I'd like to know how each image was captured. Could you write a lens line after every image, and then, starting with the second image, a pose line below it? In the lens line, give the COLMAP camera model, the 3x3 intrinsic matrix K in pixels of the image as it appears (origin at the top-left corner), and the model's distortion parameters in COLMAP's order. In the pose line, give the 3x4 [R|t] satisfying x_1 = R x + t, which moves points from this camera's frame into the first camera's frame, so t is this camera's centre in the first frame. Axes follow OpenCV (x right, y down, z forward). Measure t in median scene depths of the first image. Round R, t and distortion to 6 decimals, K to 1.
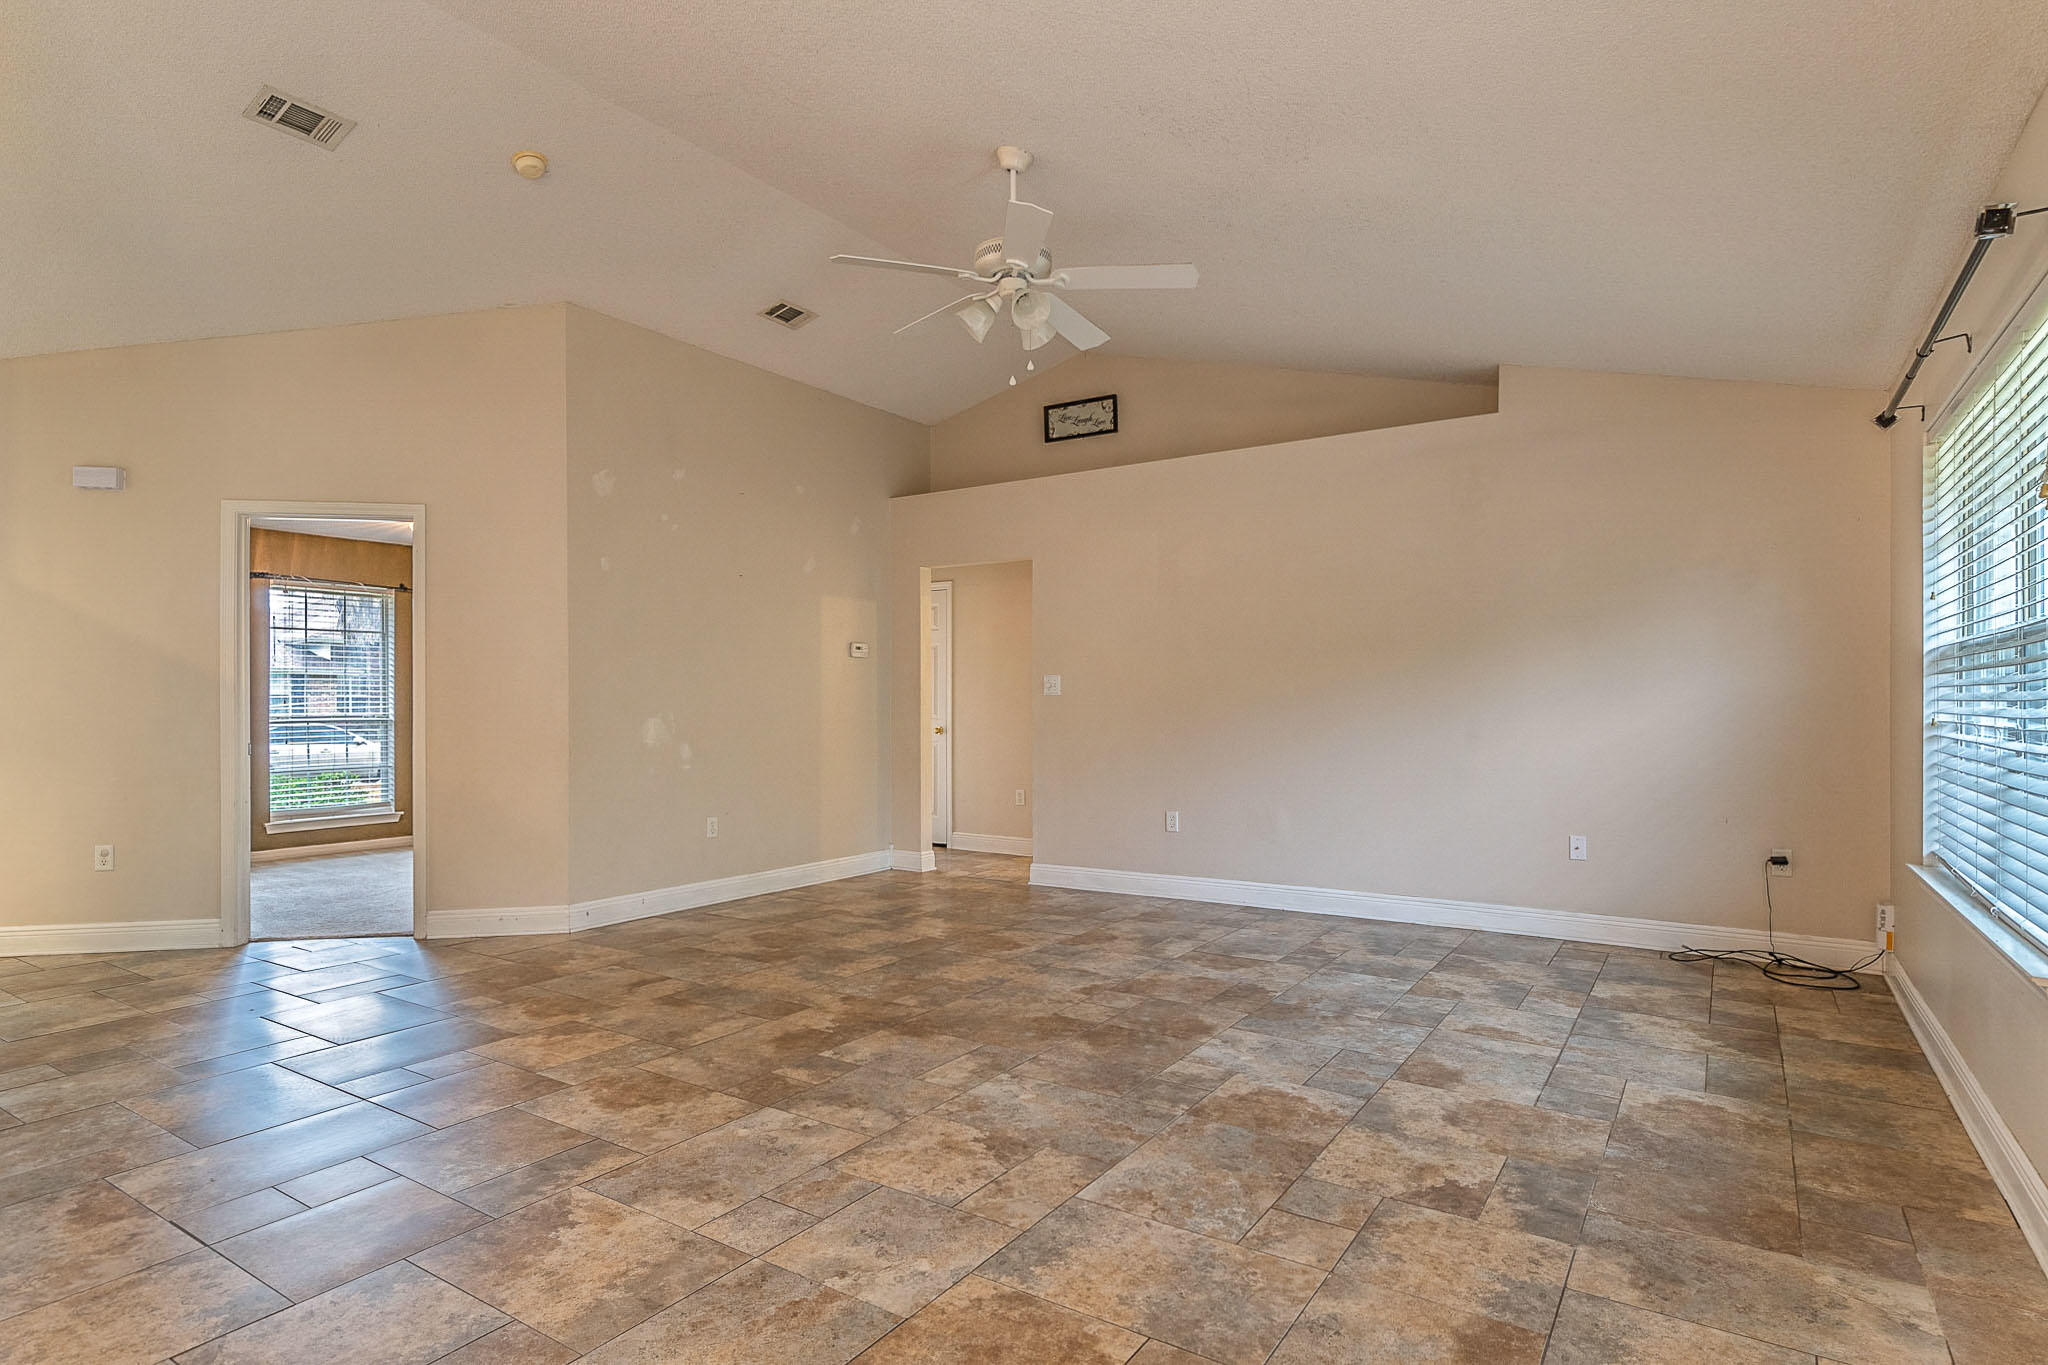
lens RADIAL K [[1091.6, 0, 1018.6], [0, 1091.6, 701.8], [0, 0, 1]] dist [-0.001760, -0.001935]
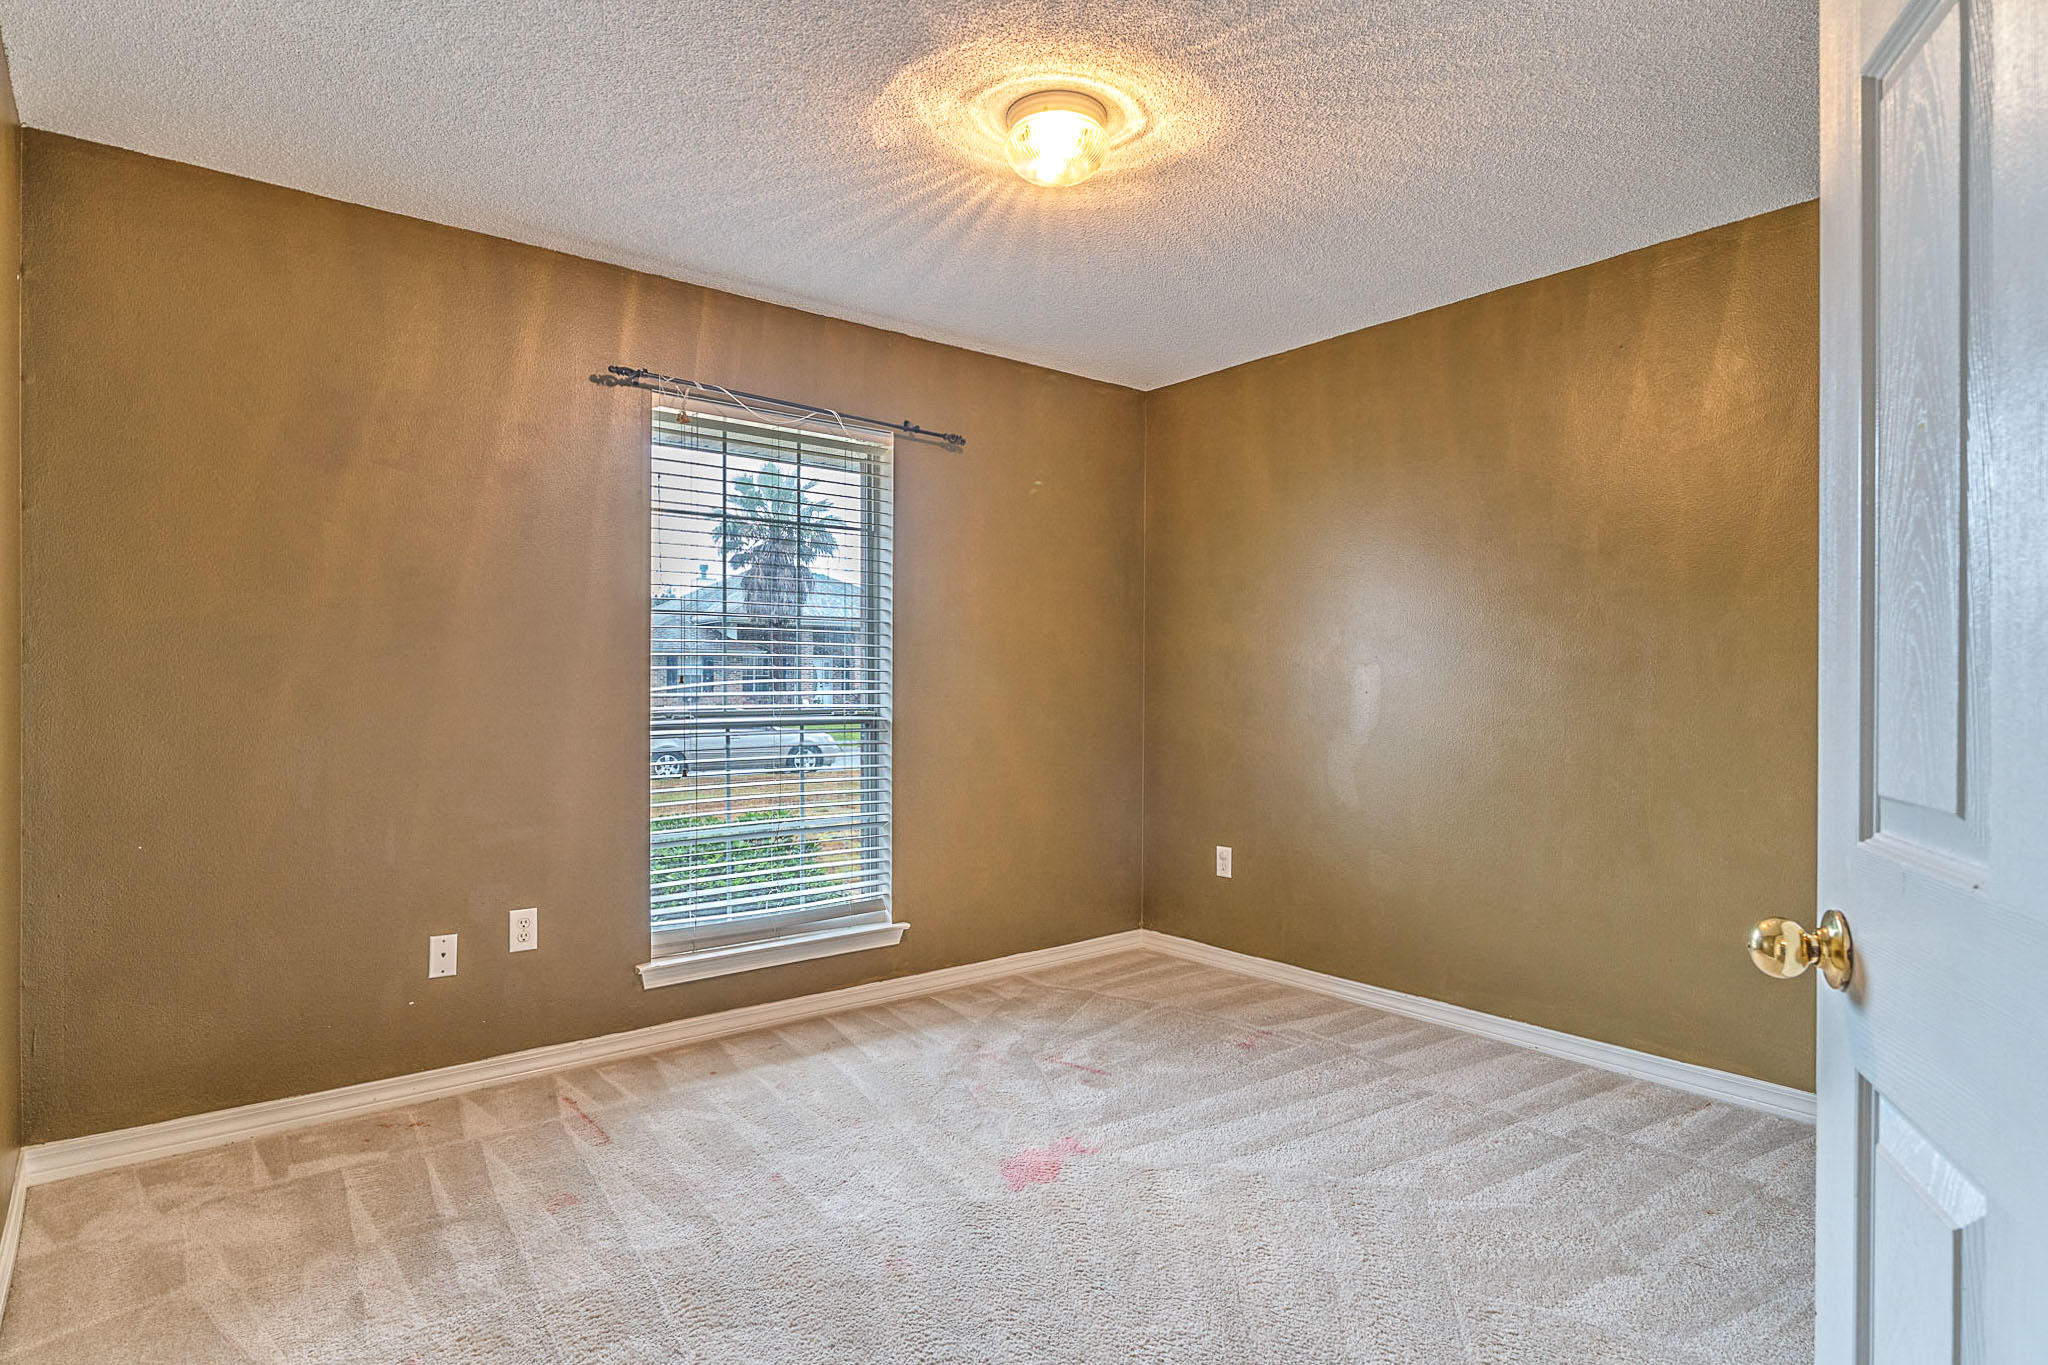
lens RADIAL K [[1091.6, 0, 1018.4], [0, 1091.6, 681.5], [0, 0, 1]] dist [-0.001760, -0.001935]
pose [[0.953227, 0.002163, -0.302247, -0.386151], [-0.003230, 0.999990, -0.003031, 0.001374], [0.302238, 0.003865, 0.953225, 0.585191]]
